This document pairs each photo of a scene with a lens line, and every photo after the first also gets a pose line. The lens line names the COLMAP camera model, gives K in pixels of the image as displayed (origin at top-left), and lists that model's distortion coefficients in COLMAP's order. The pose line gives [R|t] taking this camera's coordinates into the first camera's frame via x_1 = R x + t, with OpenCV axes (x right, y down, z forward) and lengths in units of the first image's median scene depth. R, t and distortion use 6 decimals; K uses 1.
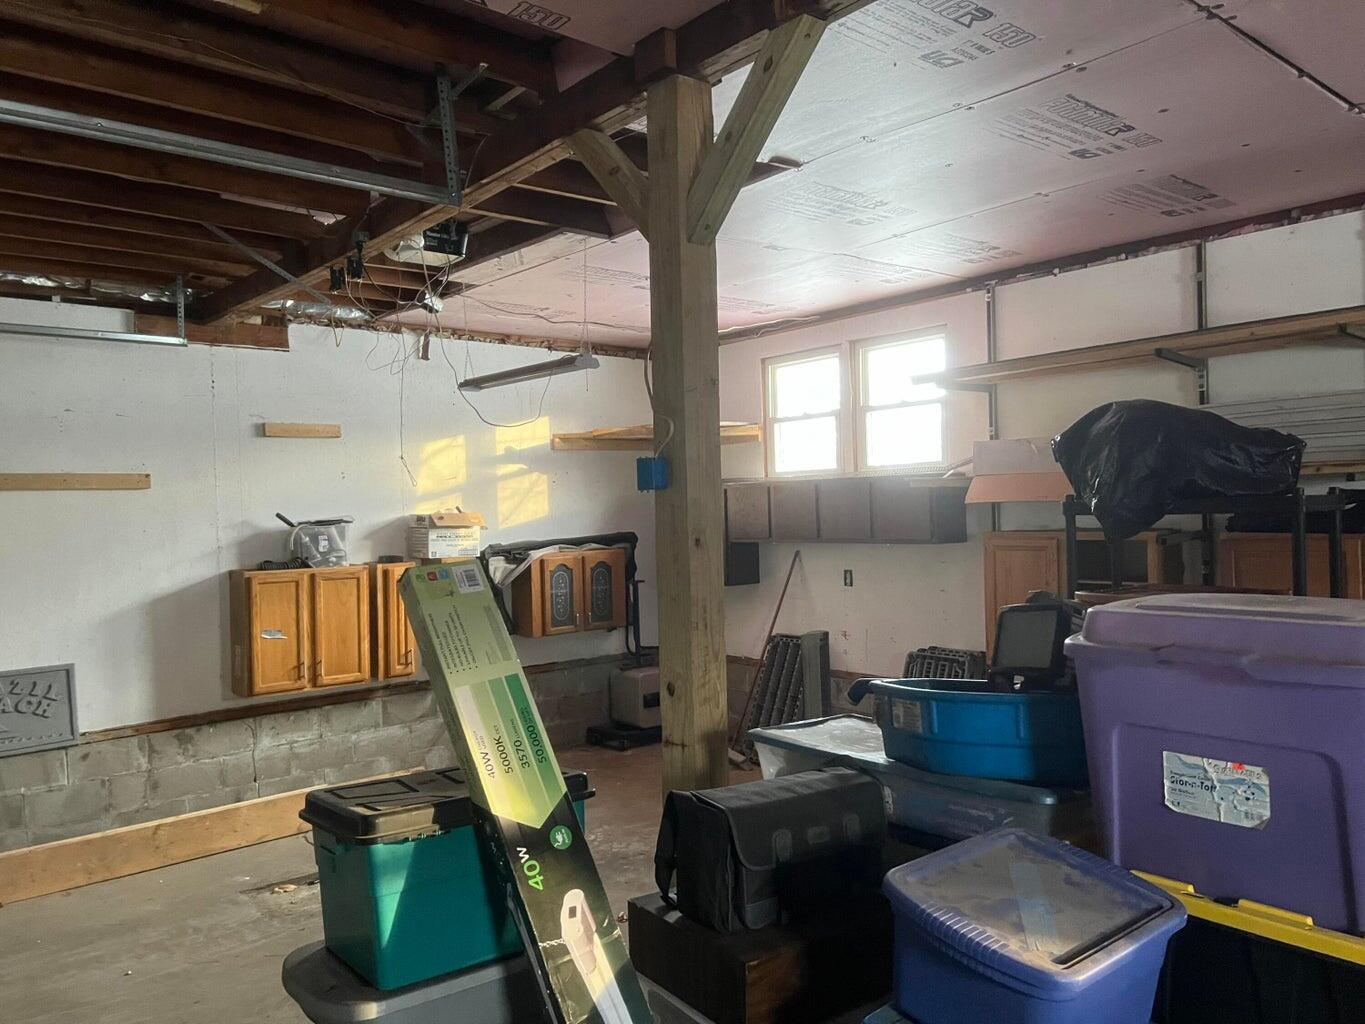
lens RADIAL K [[1023.8, 0, 687.0], [0, 1023.8, 504.3], [0, 0, 1]] dist [0.046717, -0.053065]
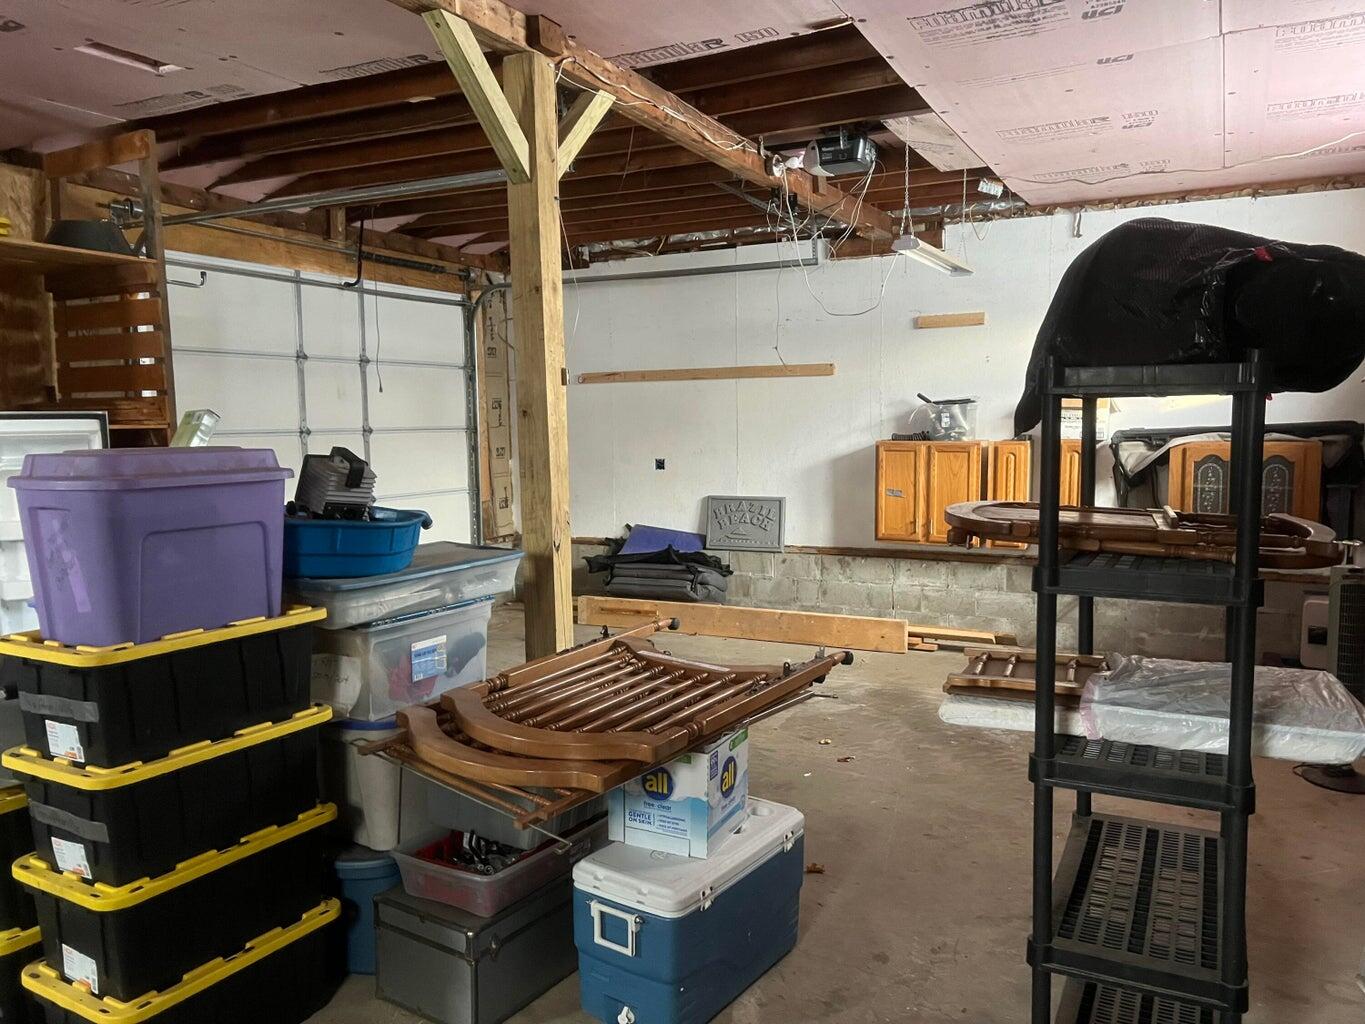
lens RADIAL K [[1023.8, 0, 688.5], [0, 1023.8, 516.6], [0, 0, 1]] dist [0.046717, -0.053065]
pose [[0.366427, 0.117060, -0.923054, 0.622281], [-0.000114, 0.992060, 0.125766, 0.000665], [0.930447, -0.045979, 0.363531, 0.318251]]
